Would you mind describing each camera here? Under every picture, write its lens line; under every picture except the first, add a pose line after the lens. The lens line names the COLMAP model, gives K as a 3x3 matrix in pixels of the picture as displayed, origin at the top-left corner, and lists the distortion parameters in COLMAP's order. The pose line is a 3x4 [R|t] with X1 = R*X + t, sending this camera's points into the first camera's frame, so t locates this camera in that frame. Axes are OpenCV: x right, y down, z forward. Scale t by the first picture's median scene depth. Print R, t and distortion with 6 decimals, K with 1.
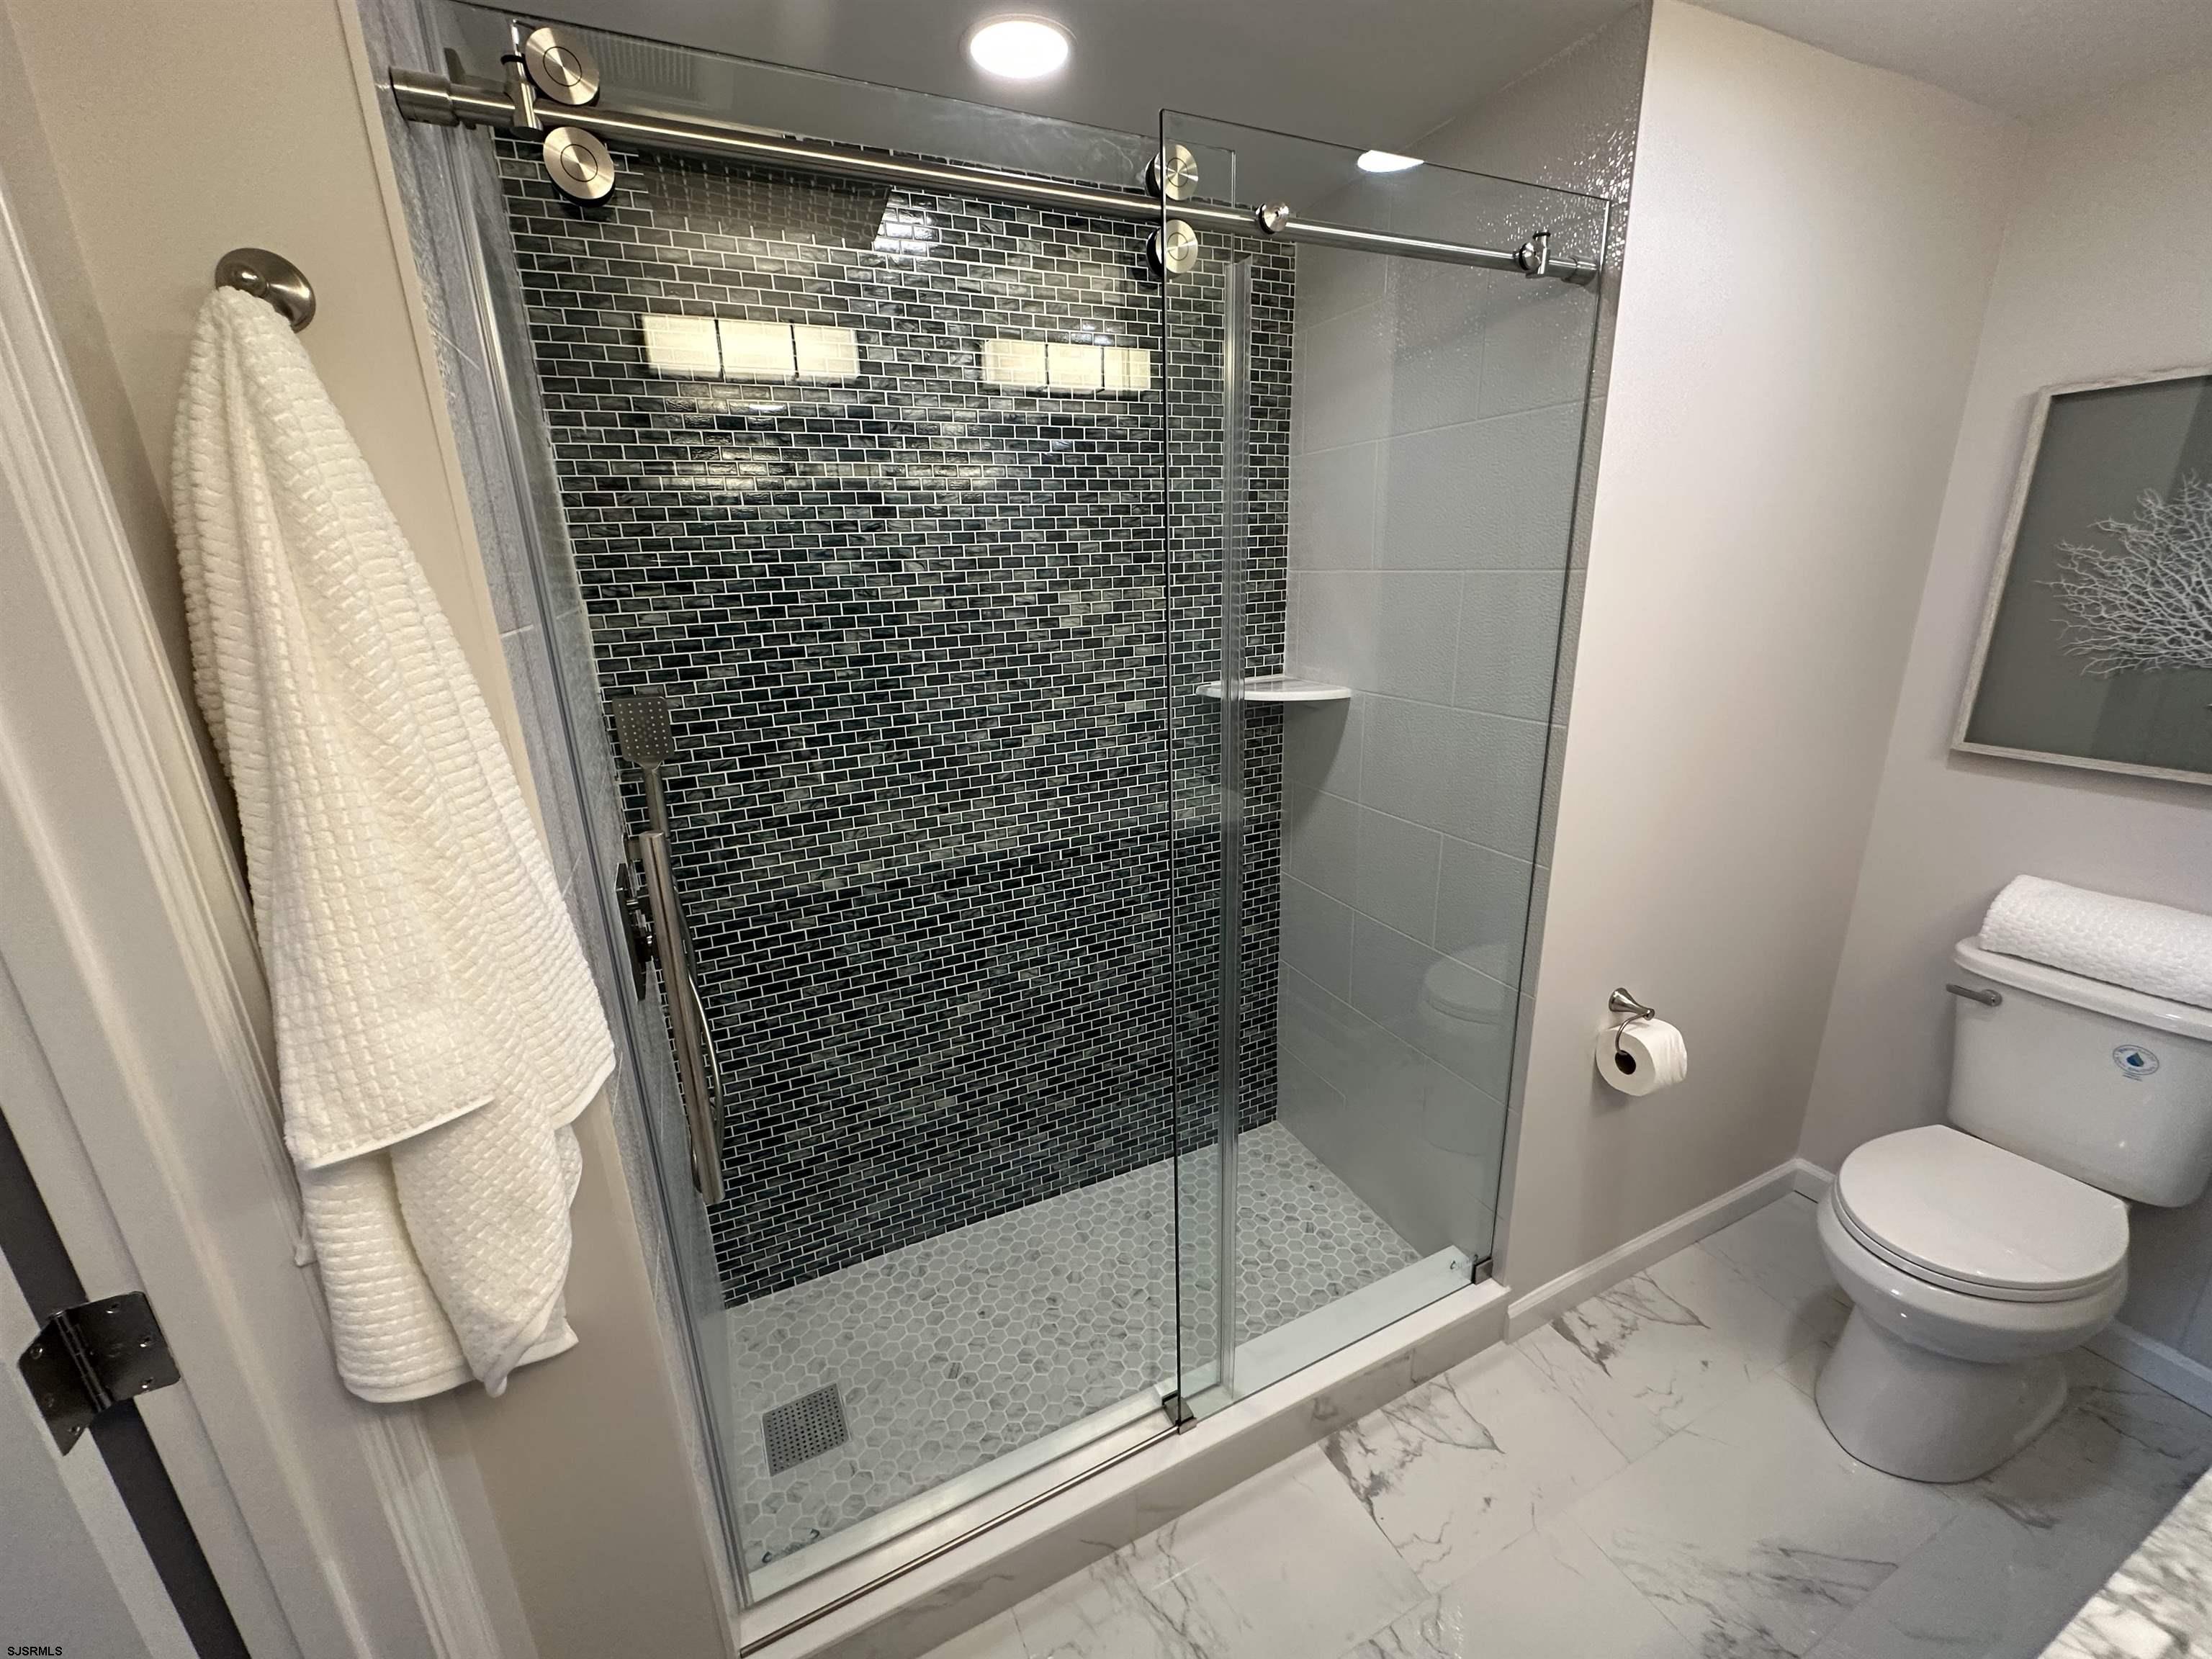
lens RADIAL K [[879.6, 0, 1105.9], [0, 879.6, 824.1], [0, 0, 1]] dist [-0.001094, 0.000437]
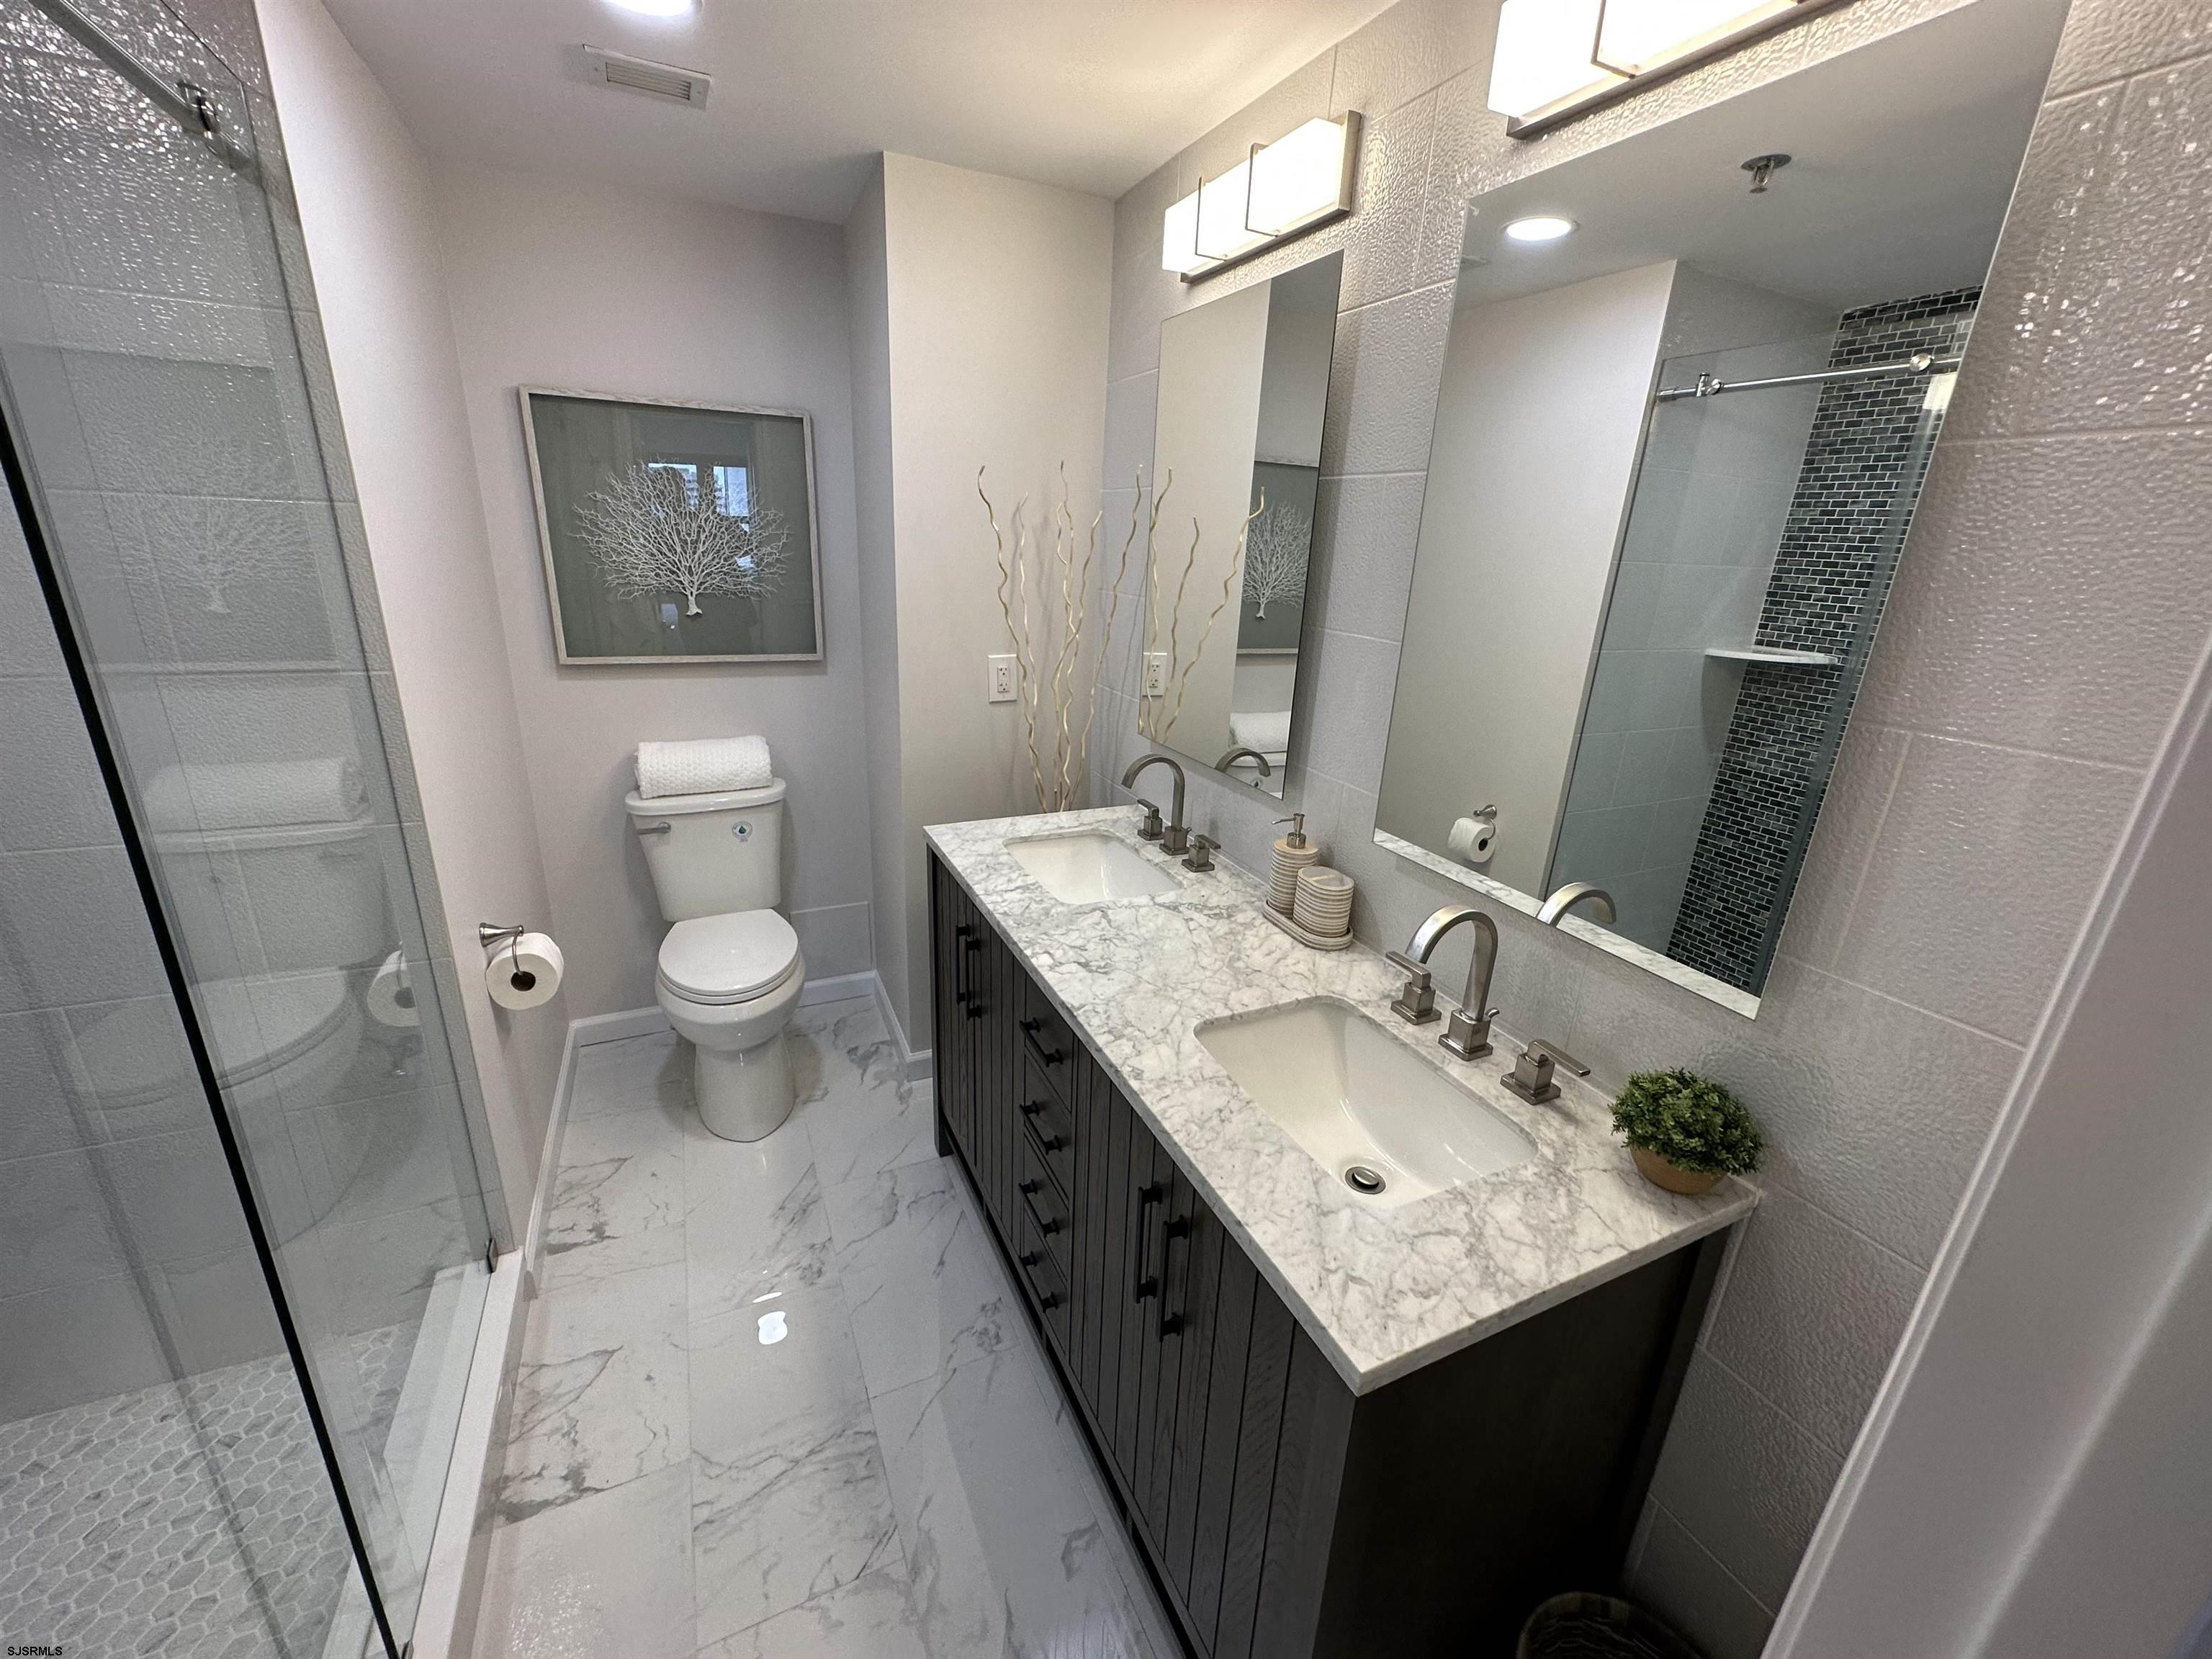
lens RADIAL K [[879.6, 0, 1105.9], [0, 879.6, 824.1], [0, 0, 1]] dist [-0.001094, 0.000437]
pose [[0.003733, -0.282921, 0.959136, -0.381224], [0.245880, 0.929956, 0.273357, -0.024505], [-0.969293, 0.234812, 0.073037, 0.194516]]
